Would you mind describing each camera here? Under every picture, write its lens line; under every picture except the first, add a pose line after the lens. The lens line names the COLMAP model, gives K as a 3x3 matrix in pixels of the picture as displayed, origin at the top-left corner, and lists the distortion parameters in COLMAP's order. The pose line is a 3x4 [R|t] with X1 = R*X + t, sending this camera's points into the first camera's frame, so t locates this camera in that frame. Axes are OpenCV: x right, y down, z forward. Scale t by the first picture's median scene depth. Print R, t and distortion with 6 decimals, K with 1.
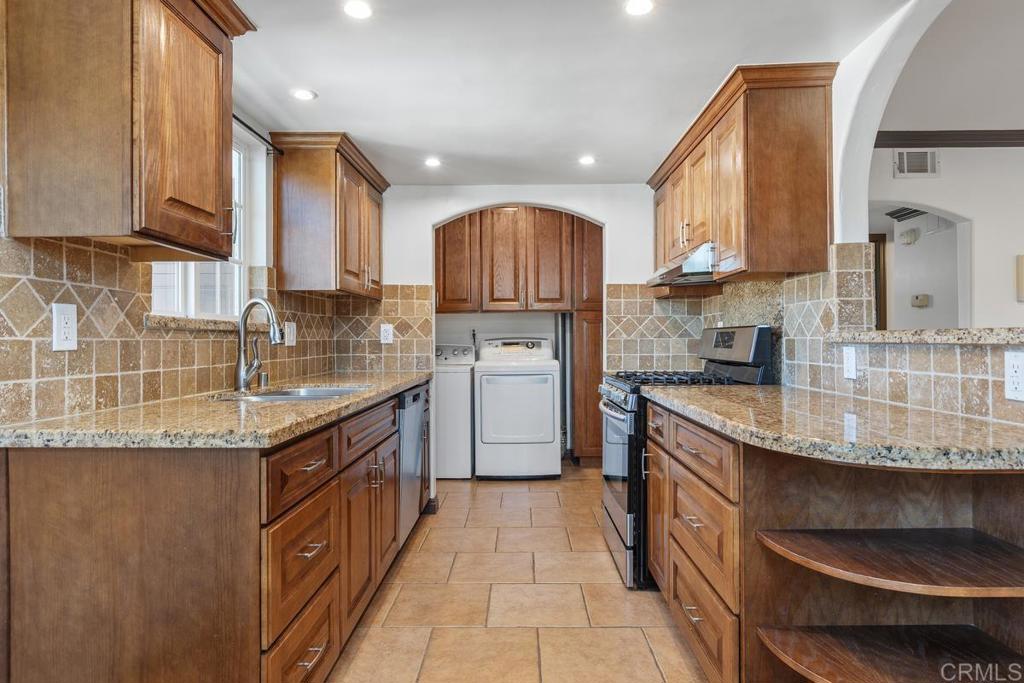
lens RADIAL K [[581.9, 0, 513.7], [0, 581.9, 337.9], [0, 0, 1]] dist [-0.003783, -0.001575]
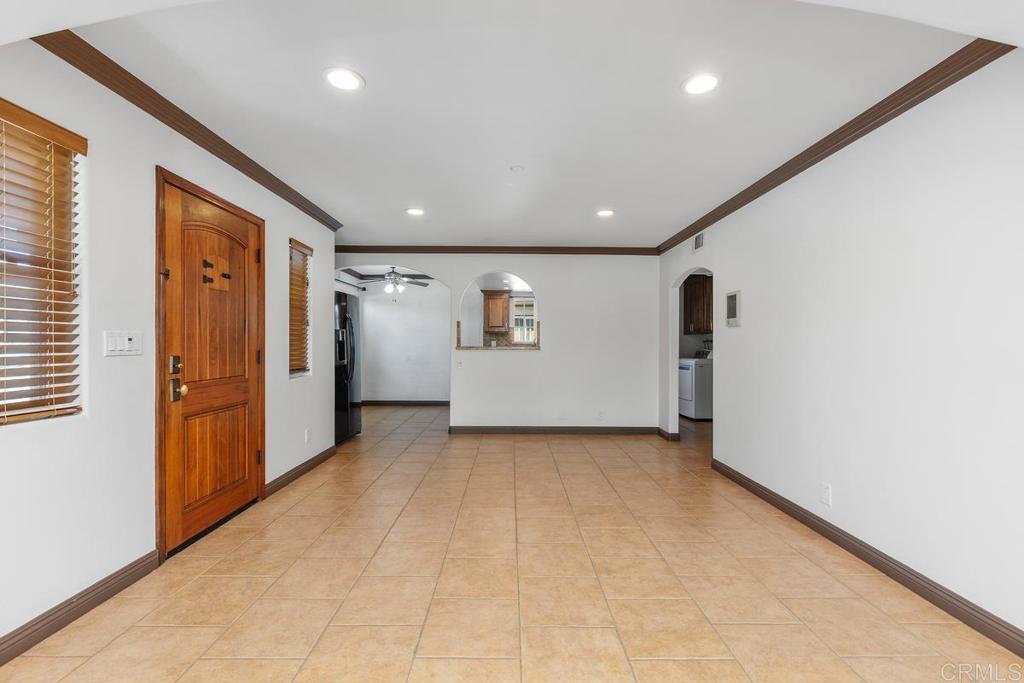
lens RADIAL K [[449.7, 0, 510.4], [0, 449.7, 346.2], [0, 0, 1]] dist [-0.001637, -0.000130]
pose [[0.018050, 0.011337, -0.999773, 2.803647], [0.000980, 0.999935, 0.011356, -0.042477], [0.999837, -0.001185, 0.018038, 0.670266]]
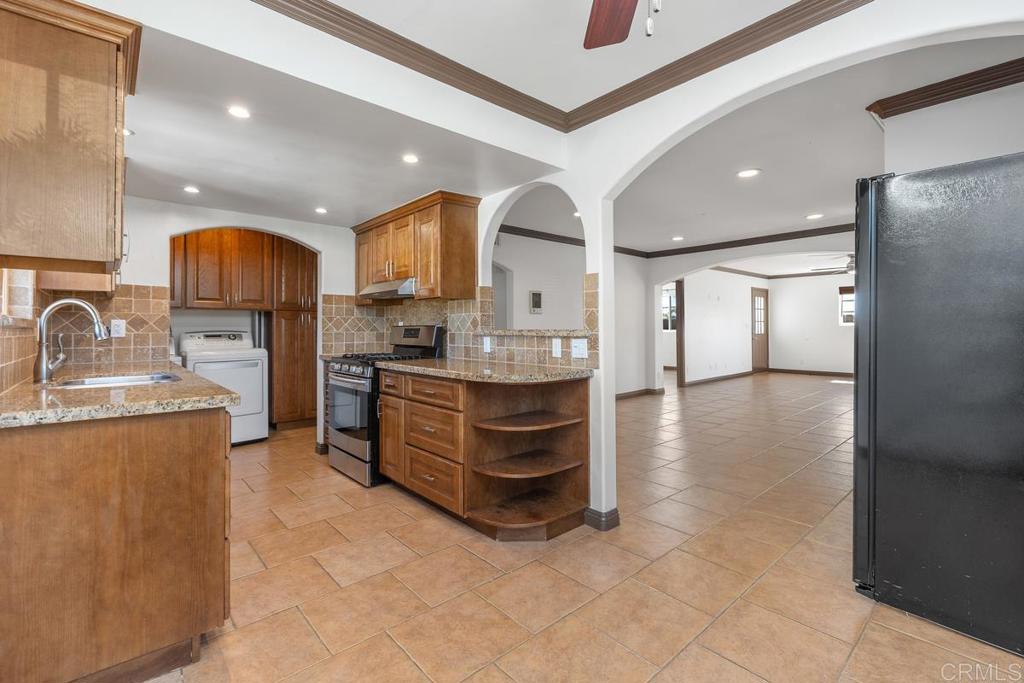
lens RADIAL K [[458.2, 0, 517.1], [0, 458.2, 322.6], [0, 0, 1]] dist [0.001039, 0.000020]
pose [[0.737452, 0.010923, 0.675312, -0.363406], [-0.002033, 0.999901, -0.013953, -0.011165], [-0.675397, 0.008917, 0.737400, -0.227706]]
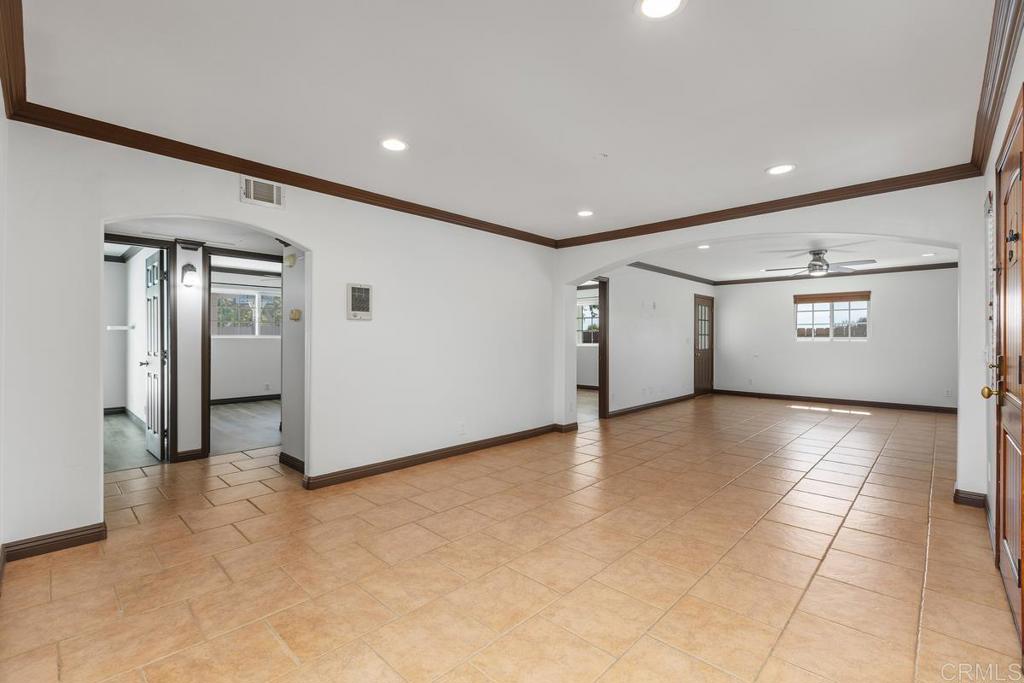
lens RADIAL K [[452.9, 0, 515.0], [0, 452.9, 337.1], [0, 0, 1]] dist [-0.001247, -0.000233]
pose [[0.677386, 0.010889, 0.735547, 0.558213], [-0.010400, 0.999932, -0.005225, -0.033030], [-0.735555, -0.004110, 0.677453, 0.069202]]
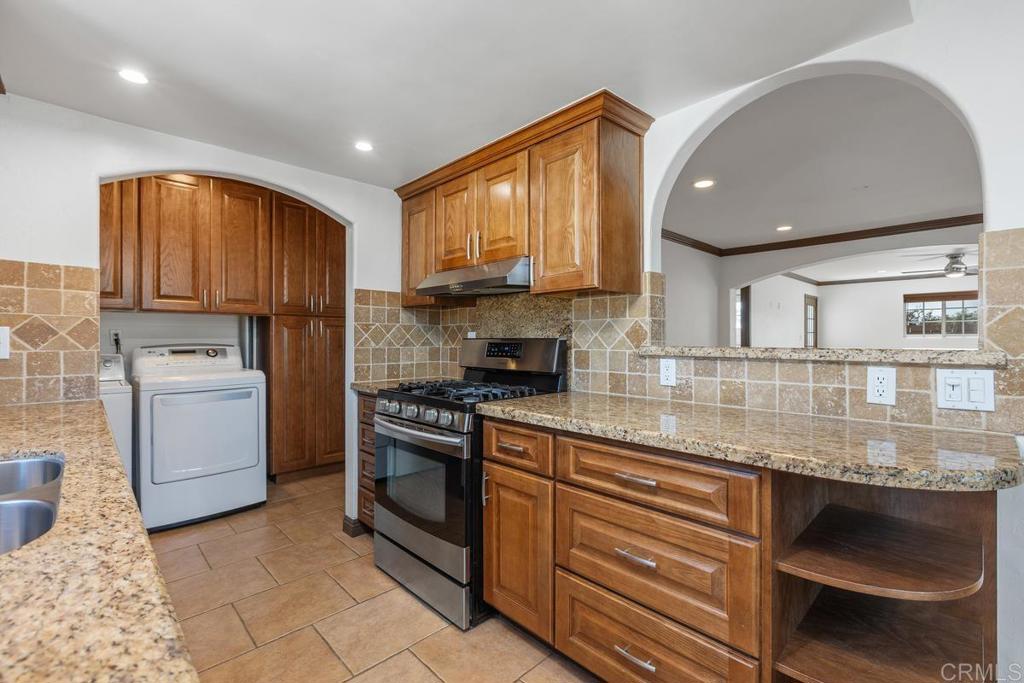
lens RADIAL K [[452.9, 0, 515.0], [0, 452.9, 337.1], [0, 0, 1]] dist [-0.001247, -0.000233]
pose [[0.711061, 0.006532, 0.703100, -0.242532], [-0.004683, 0.999979, -0.004554, -0.019624], [-0.703115, -0.000054, 0.711076, 0.451940]]
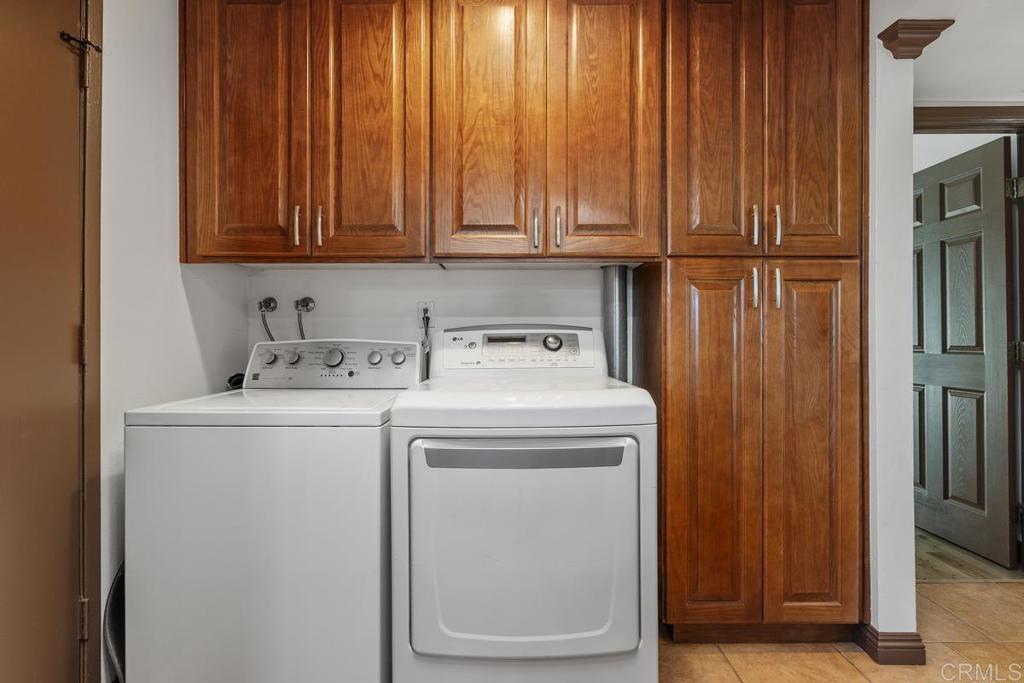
lens RADIAL K [[452.9, 0, 515.0], [0, 452.9, 337.1], [0, 0, 1]] dist [-0.001247, -0.000233]
pose [[0.999870, 0.005255, 0.015250, -0.006391], [-0.005310, 0.999980, 0.003568, 0.014924], [-0.015231, -0.003649, 0.999877, 1.362098]]
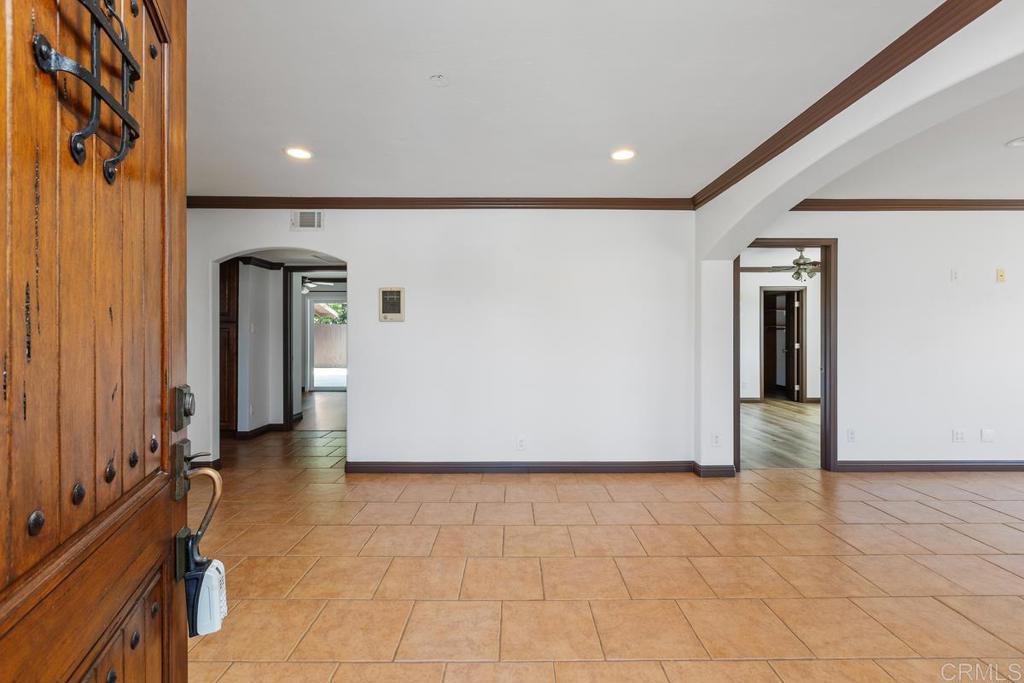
lens RADIAL K [[452.2, 0, 511.5], [0, 452.2, 331.0], [0, 0, 1]] dist [-0.001740, -0.000192]
pose [[0.999848, 0.008254, 0.015343, 1.692866], [-0.008183, 0.999956, -0.004638, -0.055166], [-0.015381, 0.004512, 0.999872, -0.111533]]
